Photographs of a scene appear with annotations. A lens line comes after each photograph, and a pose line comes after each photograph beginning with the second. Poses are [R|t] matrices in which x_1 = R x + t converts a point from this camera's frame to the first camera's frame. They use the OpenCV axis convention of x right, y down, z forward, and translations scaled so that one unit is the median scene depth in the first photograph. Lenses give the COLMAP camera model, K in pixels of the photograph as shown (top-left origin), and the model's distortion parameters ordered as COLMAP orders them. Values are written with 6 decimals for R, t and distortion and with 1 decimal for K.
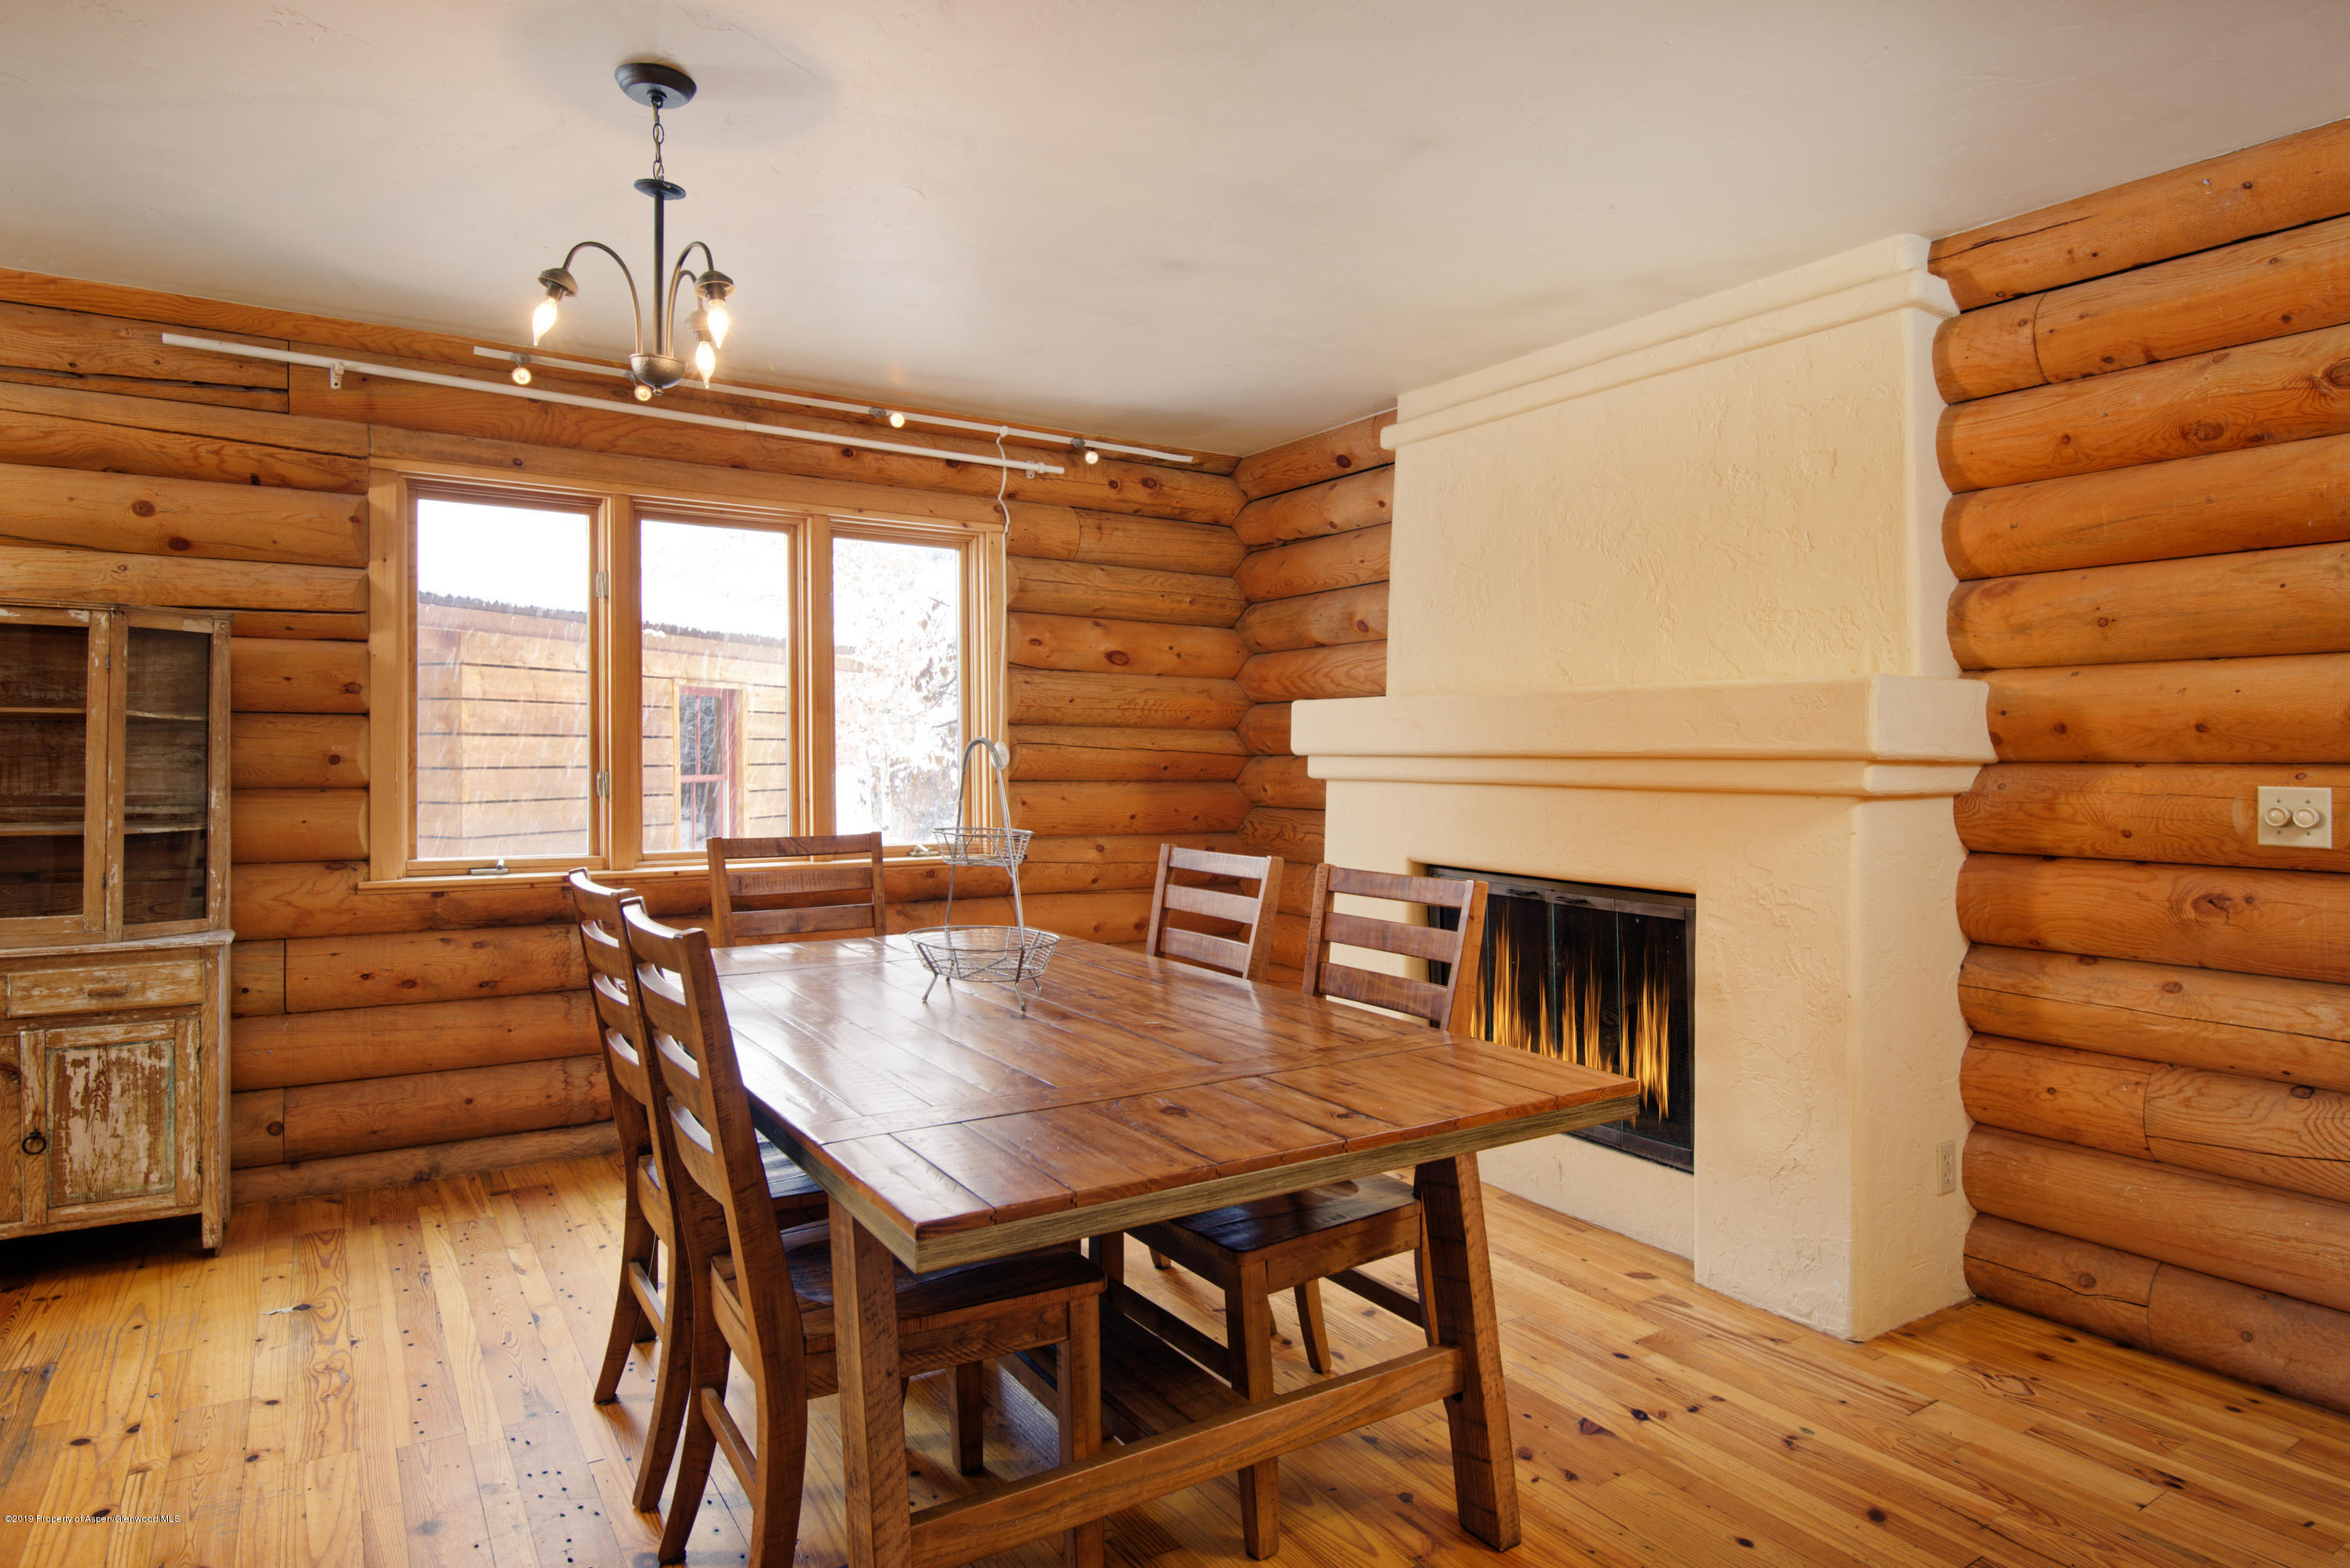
lens RADIAL K [[1343.5, 0, 1188.7], [0, 1343.5, 738.5], [0, 0, 1]] dist [0.005423, 0.000482]
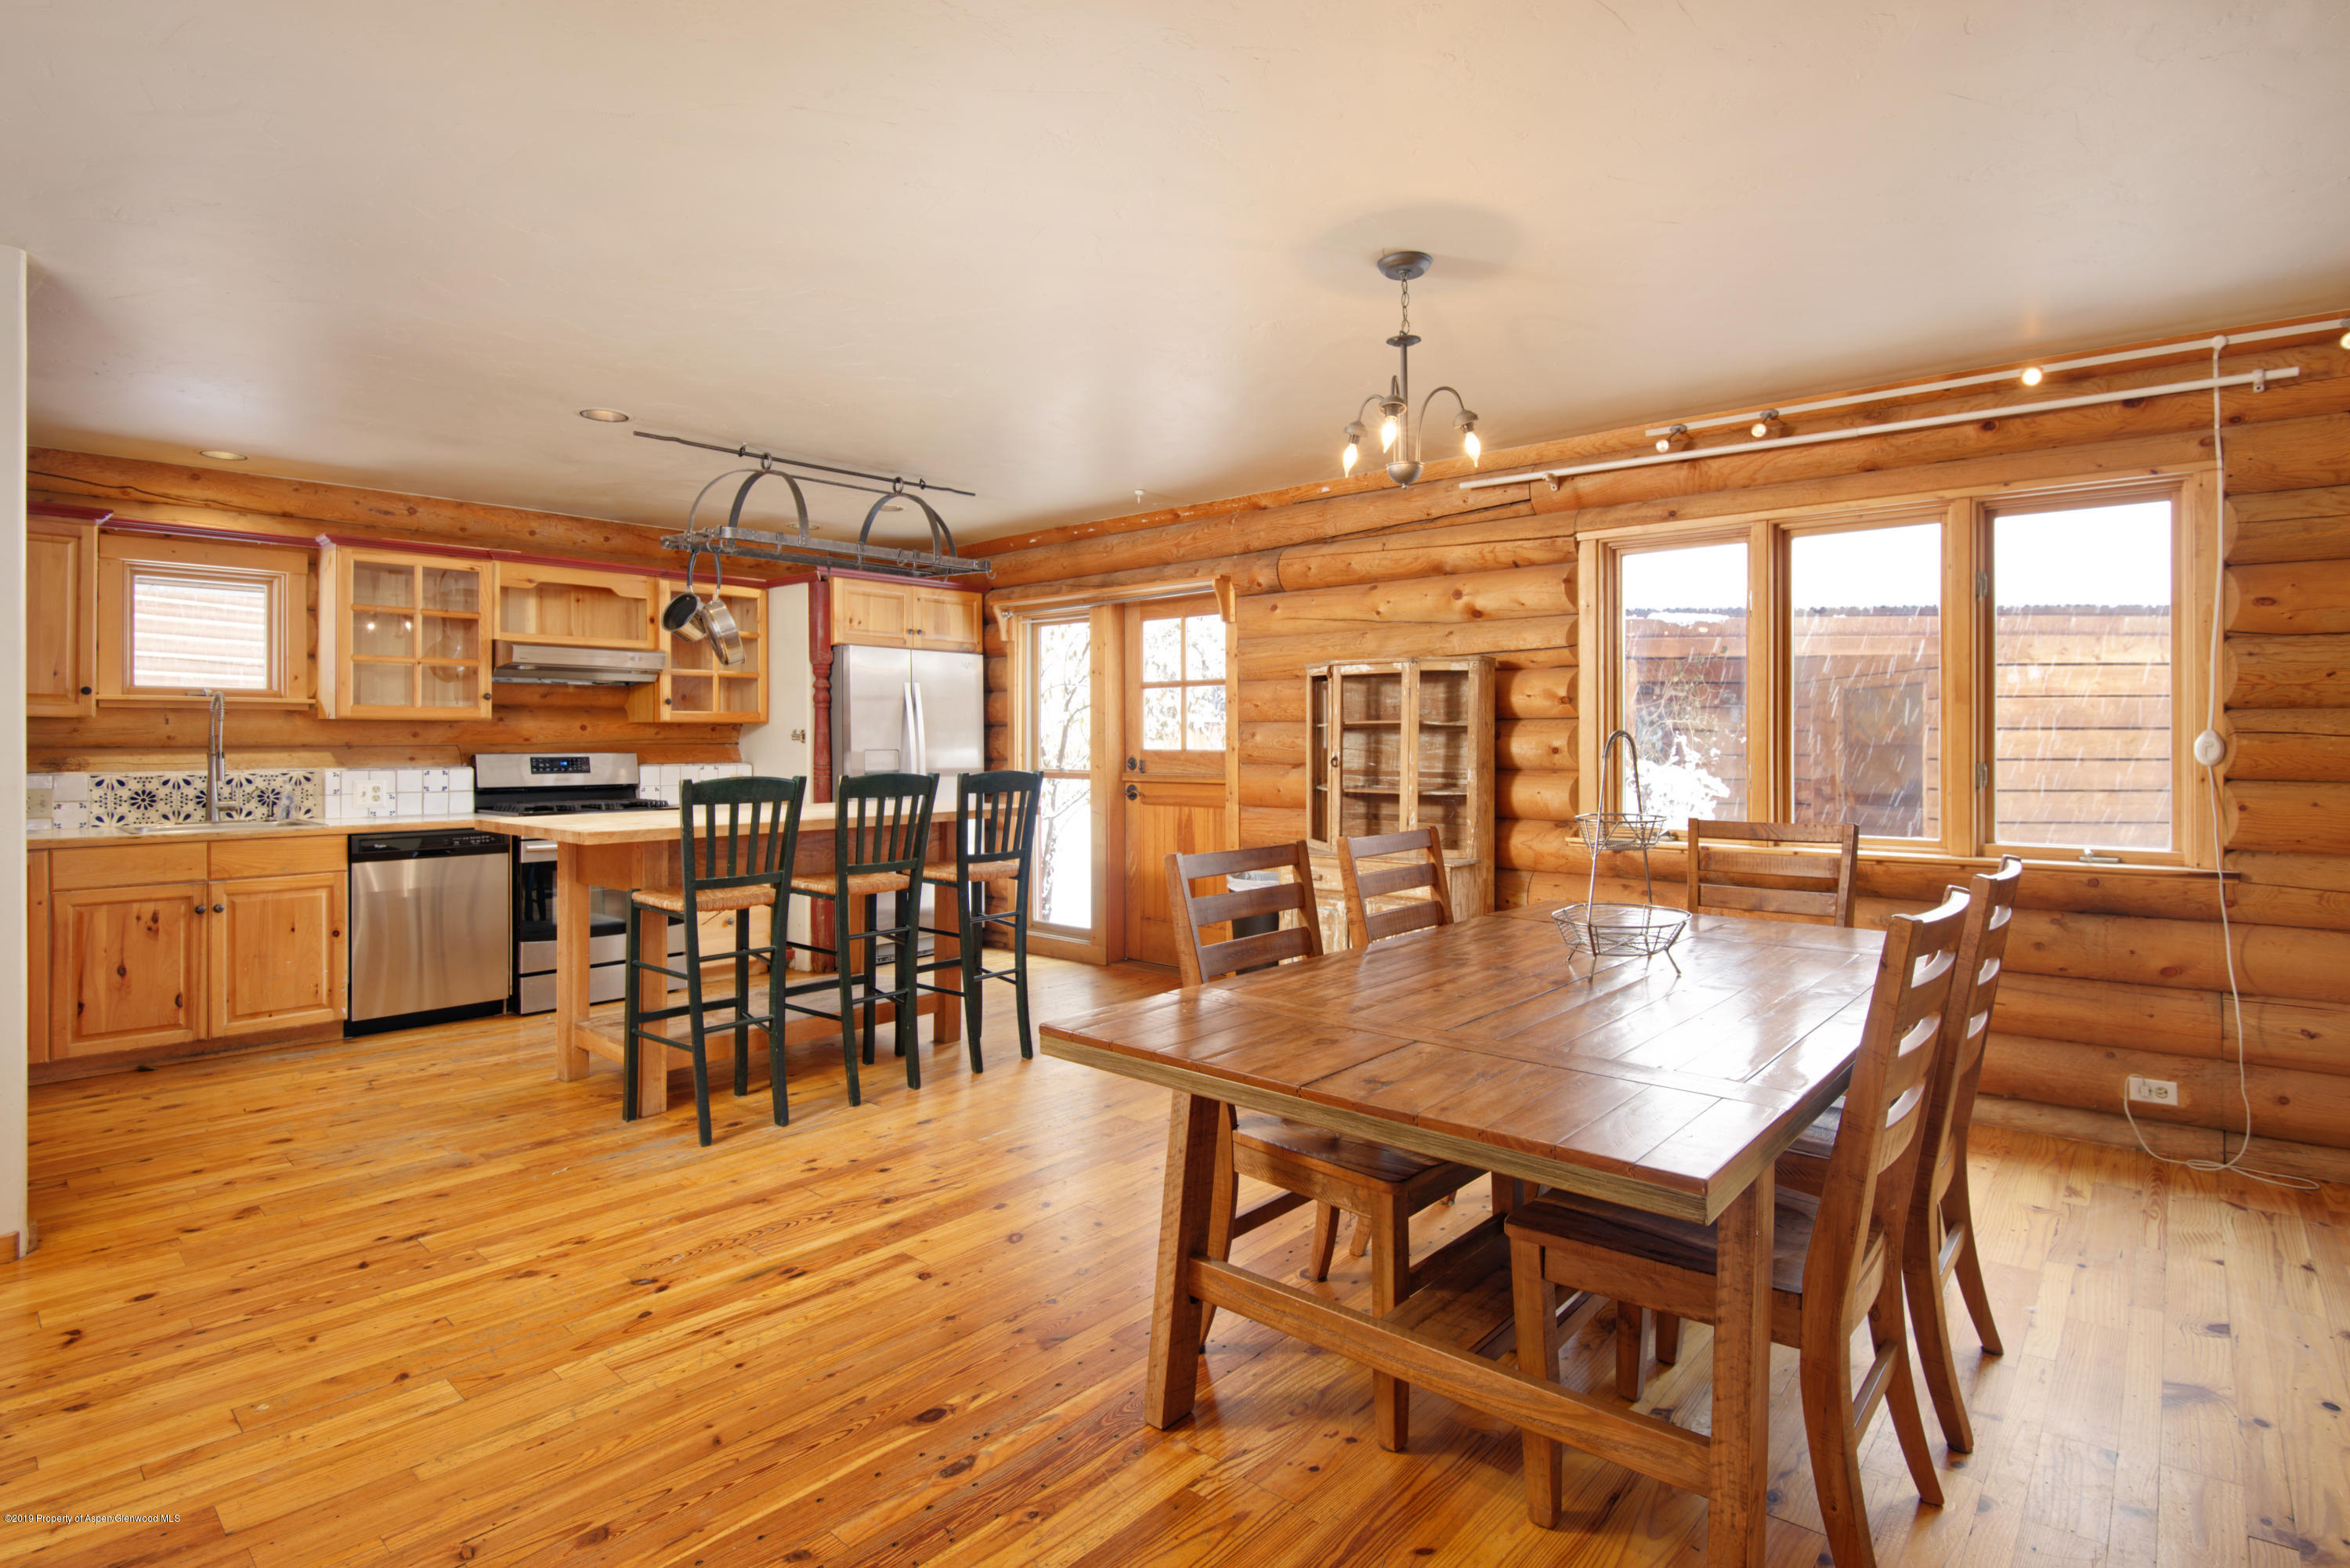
lens RADIAL K [[1168.2, 0, 1179.1], [0, 1168.2, 770.8], [0, 0, 1]] dist [-0.025218, -0.001331]
pose [[0.271603, 0.018271, -0.962236, 0.355261], [0.012143, 0.999675, 0.022410, 0.003757], [0.962333, -0.017771, 0.271293, 0.219001]]
